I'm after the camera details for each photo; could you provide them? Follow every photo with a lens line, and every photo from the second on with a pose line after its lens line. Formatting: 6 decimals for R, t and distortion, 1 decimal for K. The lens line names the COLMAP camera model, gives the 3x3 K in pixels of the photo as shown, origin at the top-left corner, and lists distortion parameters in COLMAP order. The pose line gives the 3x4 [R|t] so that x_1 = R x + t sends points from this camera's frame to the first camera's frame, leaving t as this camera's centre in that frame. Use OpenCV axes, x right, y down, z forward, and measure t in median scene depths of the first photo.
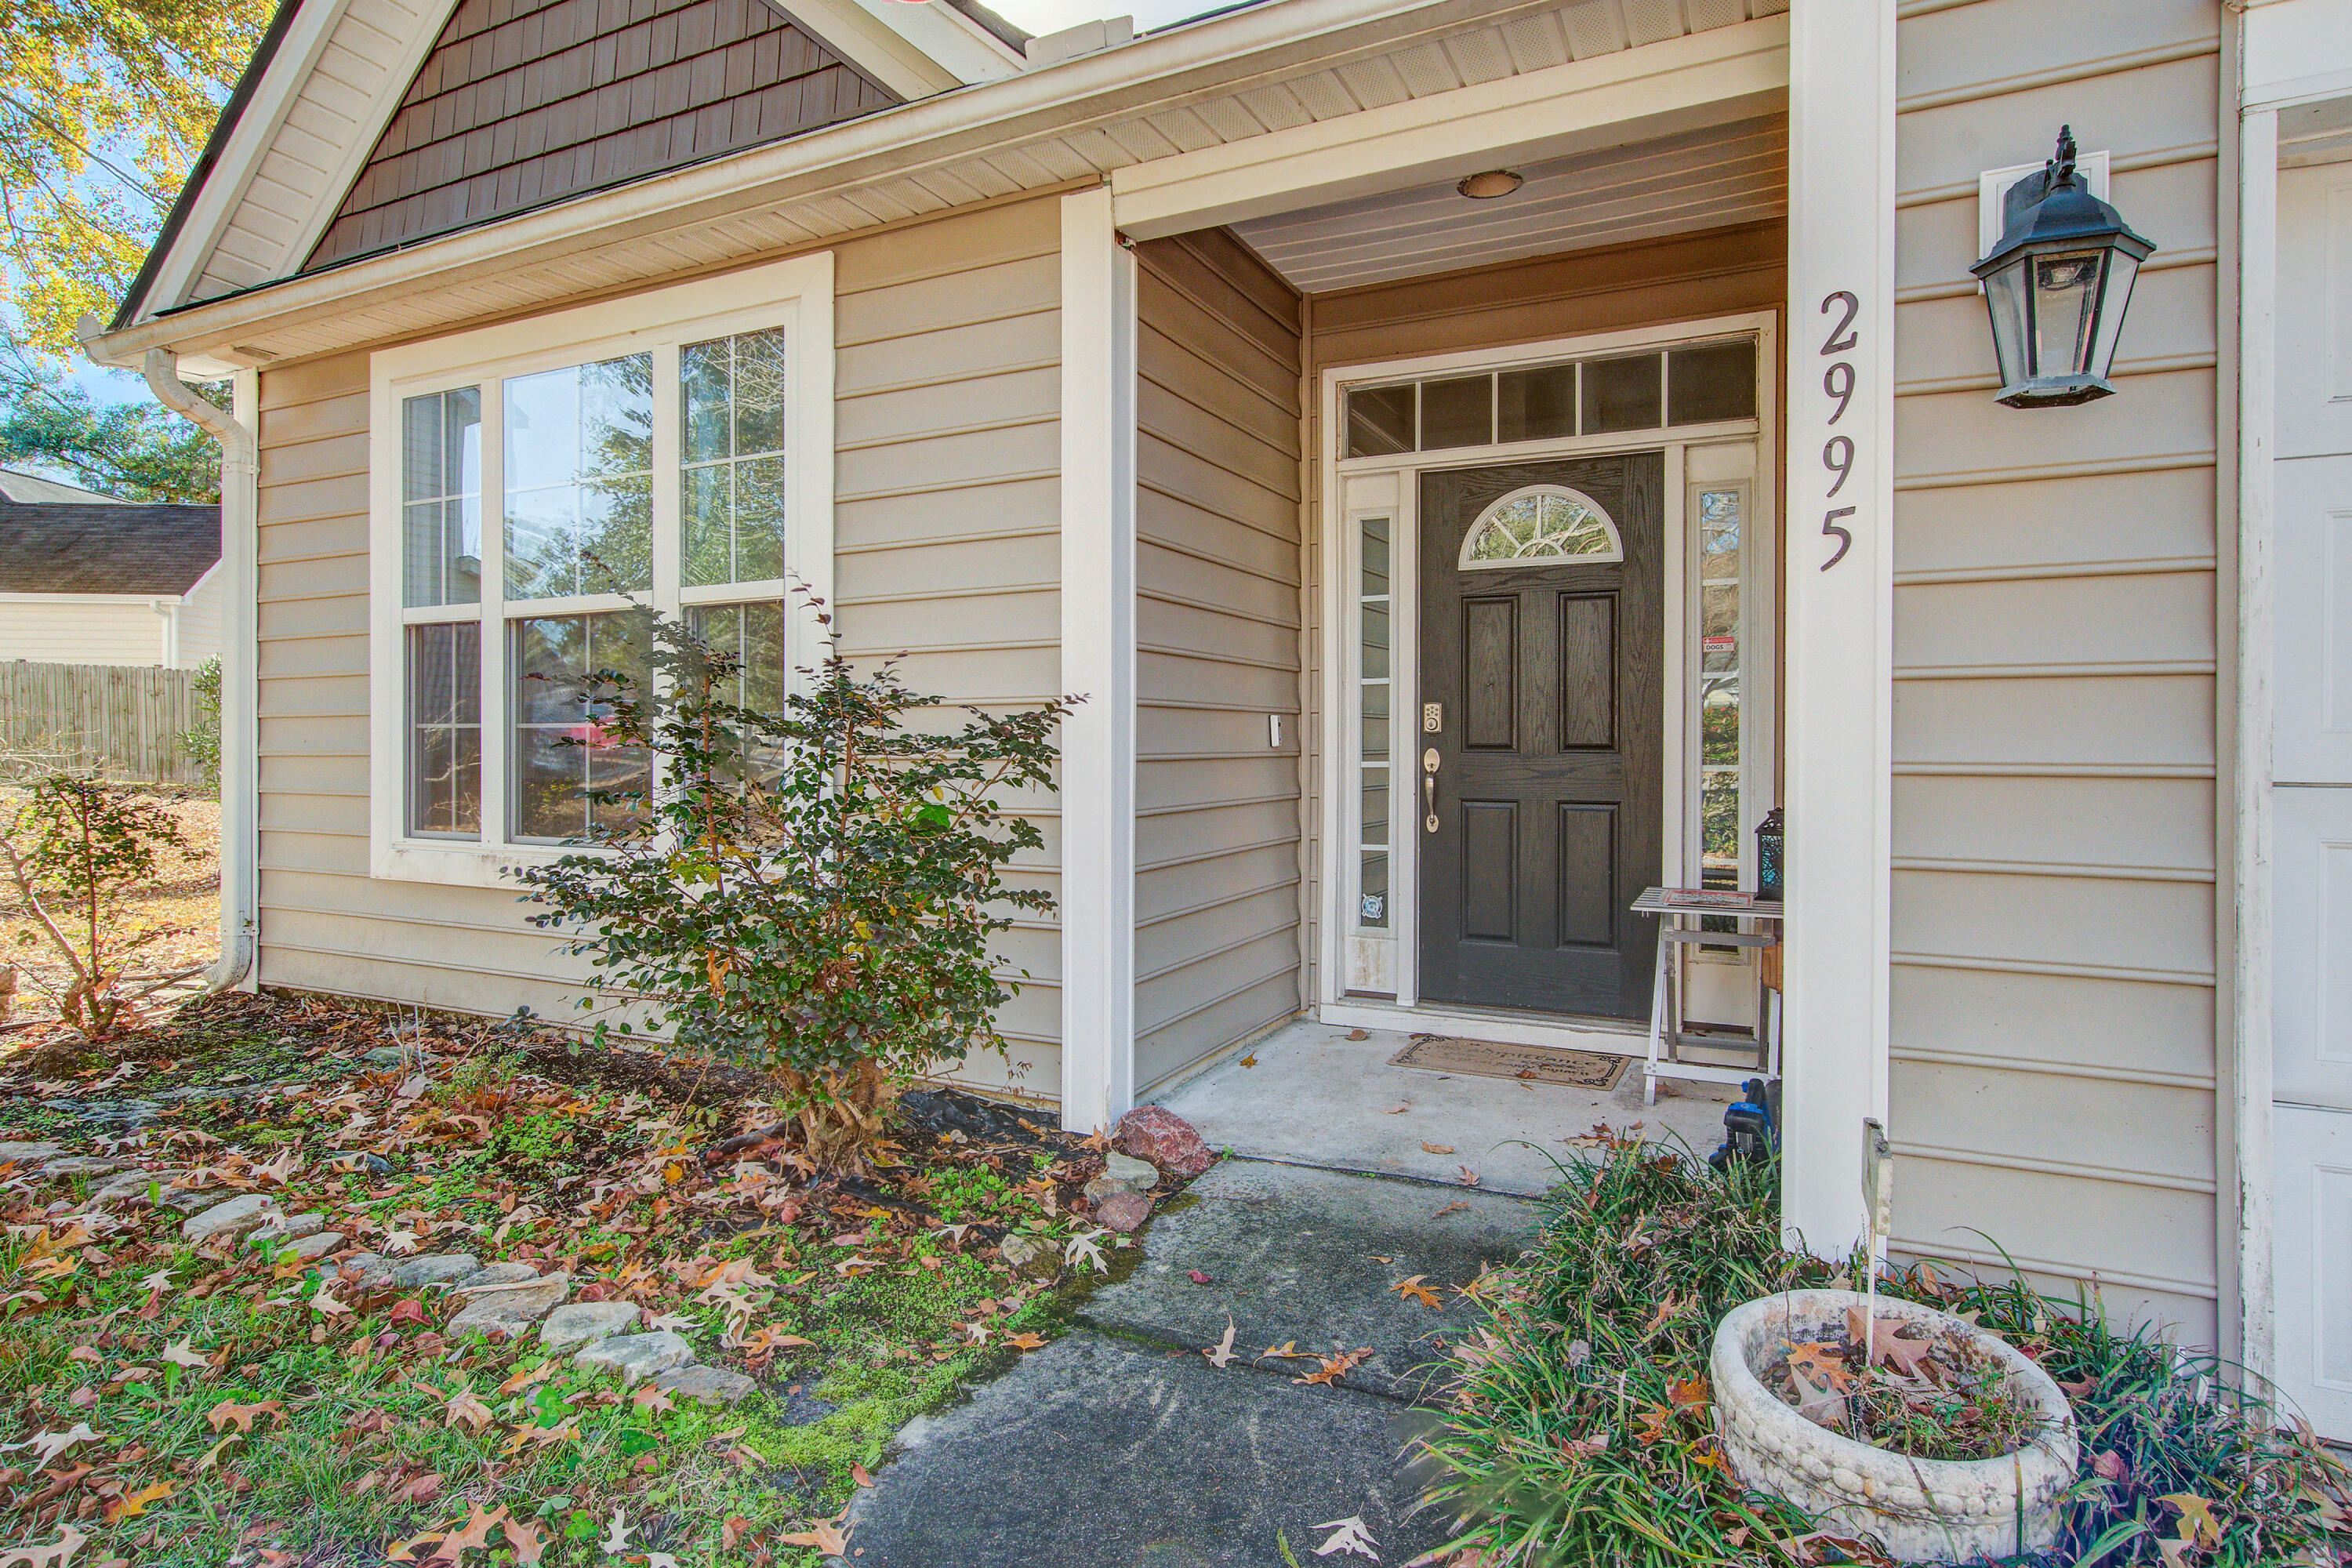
lens RADIAL K [[1253.3, 0, 1176.0], [0, 1253.3, 784.0], [0, 0, 1]] dist [0.011402, -0.008940]
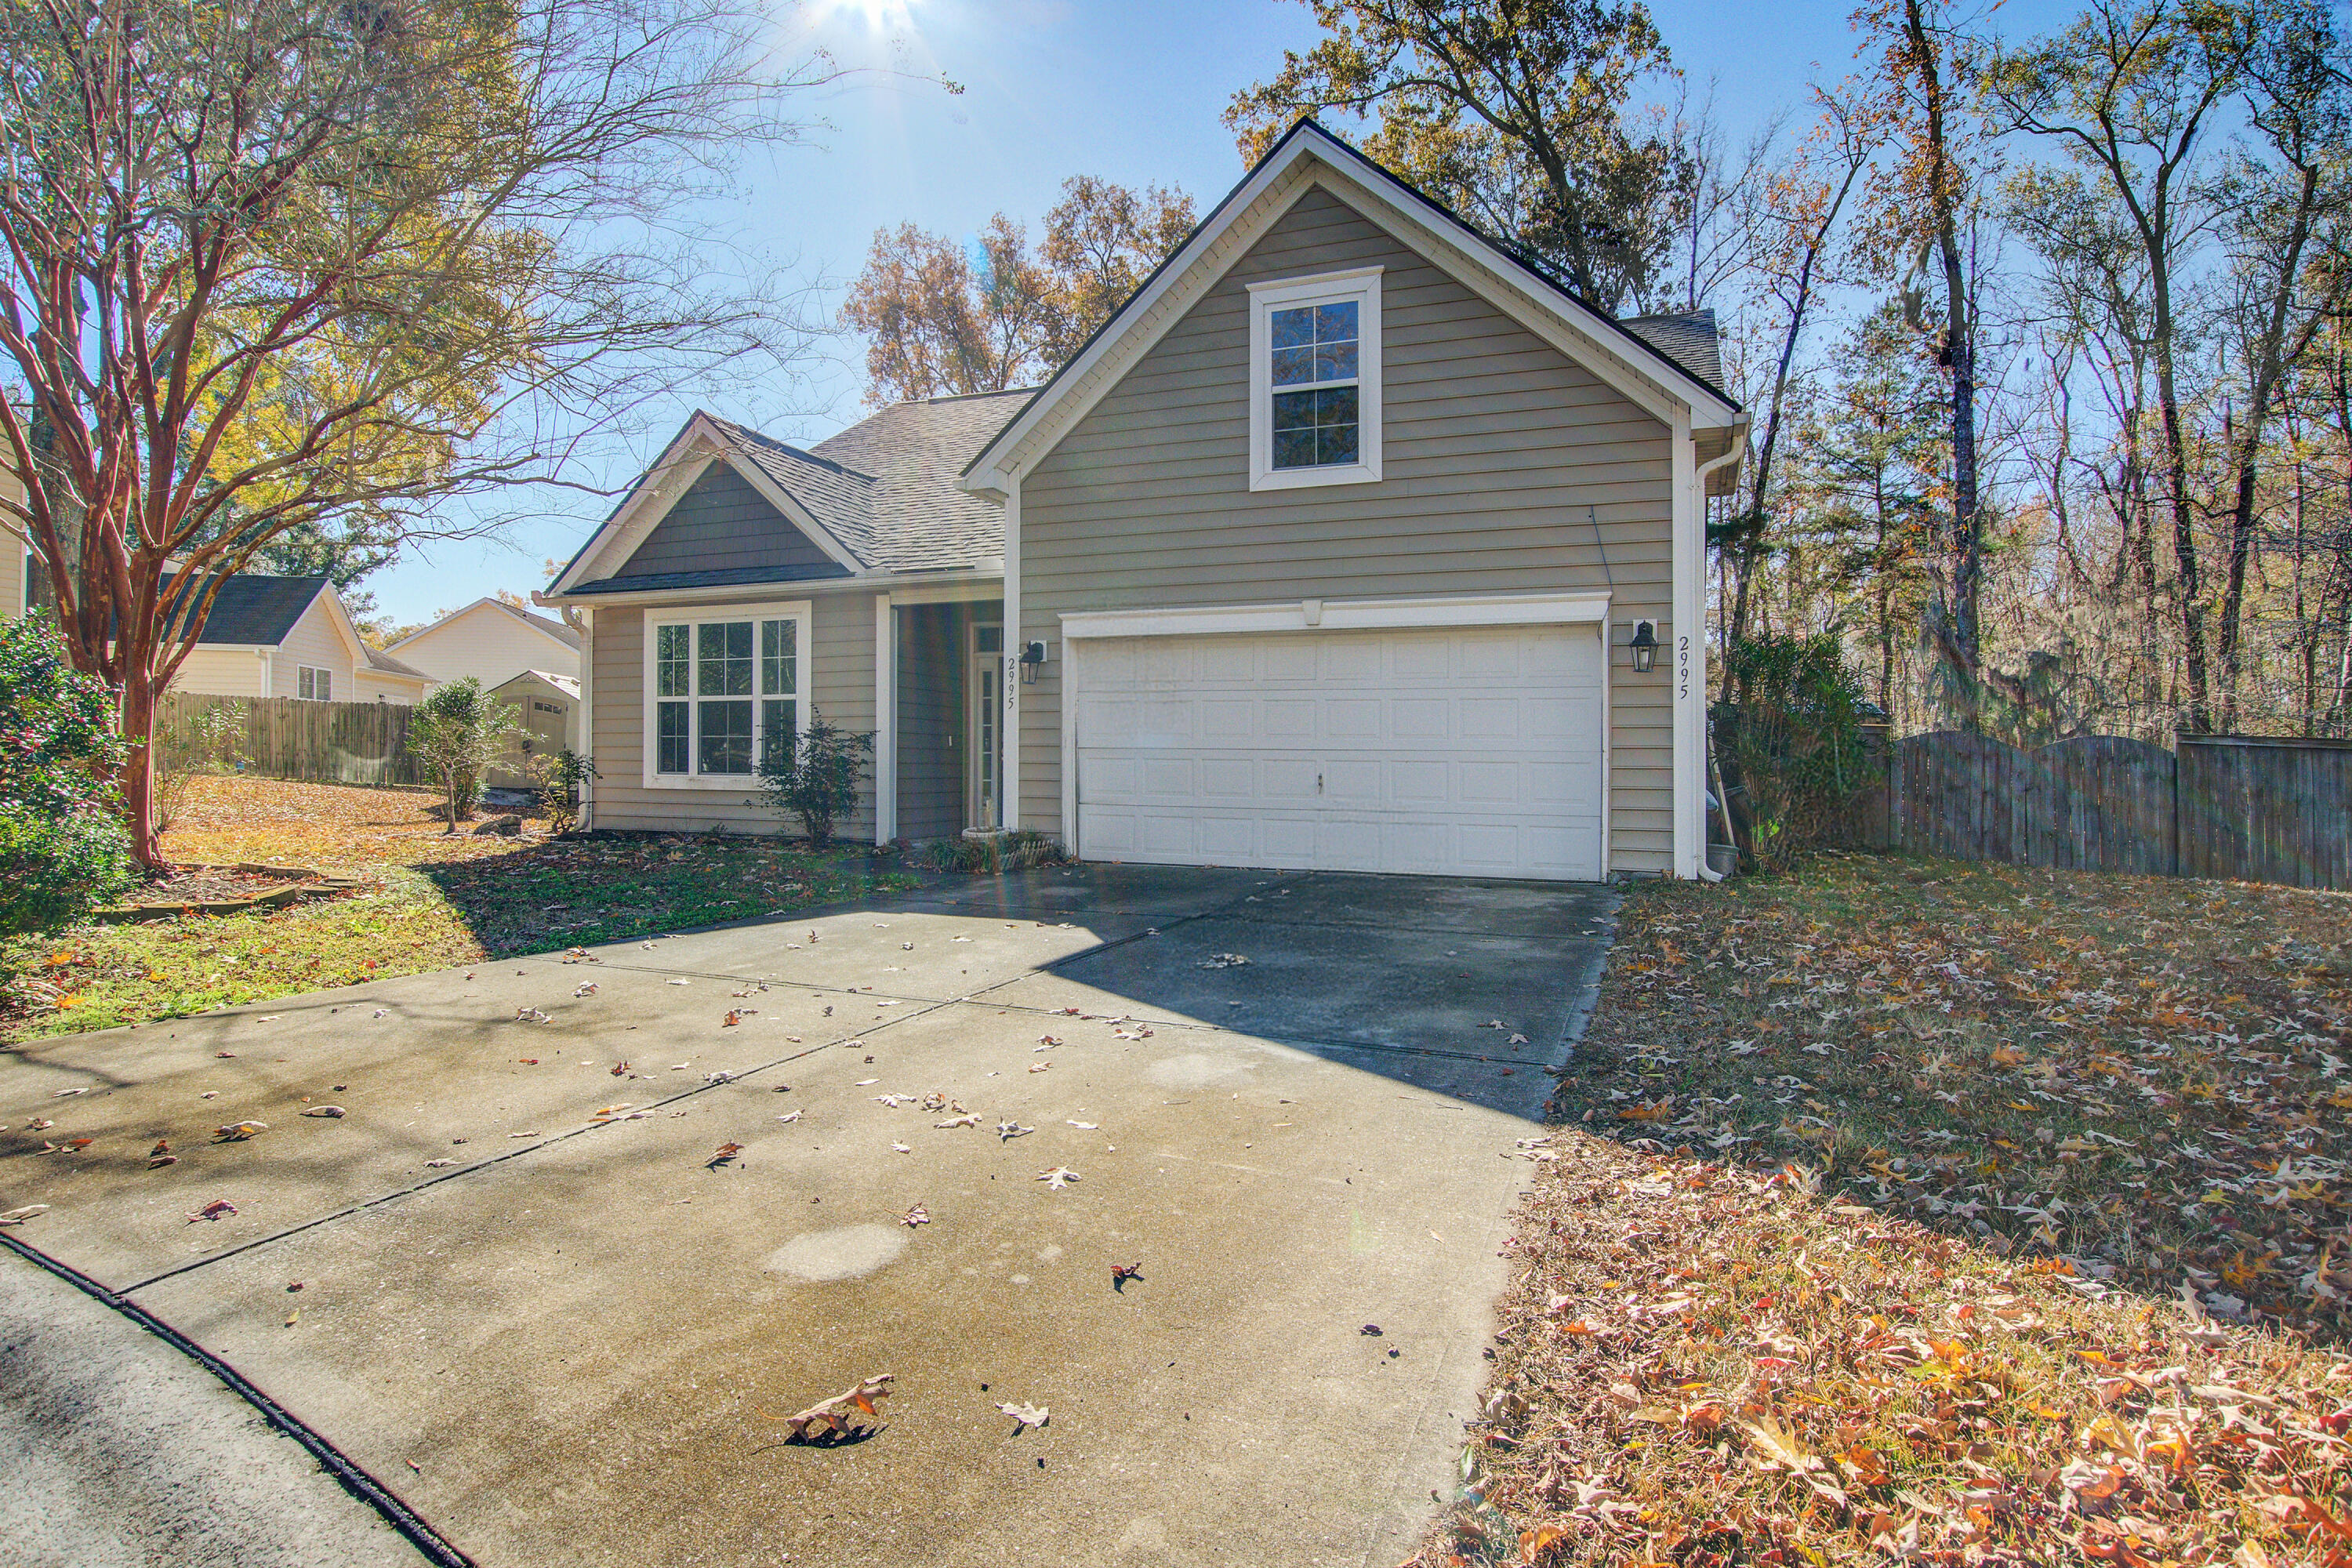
lens RADIAL K [[1253.3, 0, 1176.0], [0, 1253.3, 784.0], [0, 0, 1]] dist [0.011402, -0.008940]
pose [[0.995776, 0.005152, 0.091674, 0.353365], [-0.003449, 0.999819, -0.018726, 0.123030], [-0.091754, 0.018331, 0.995613, -2.171825]]
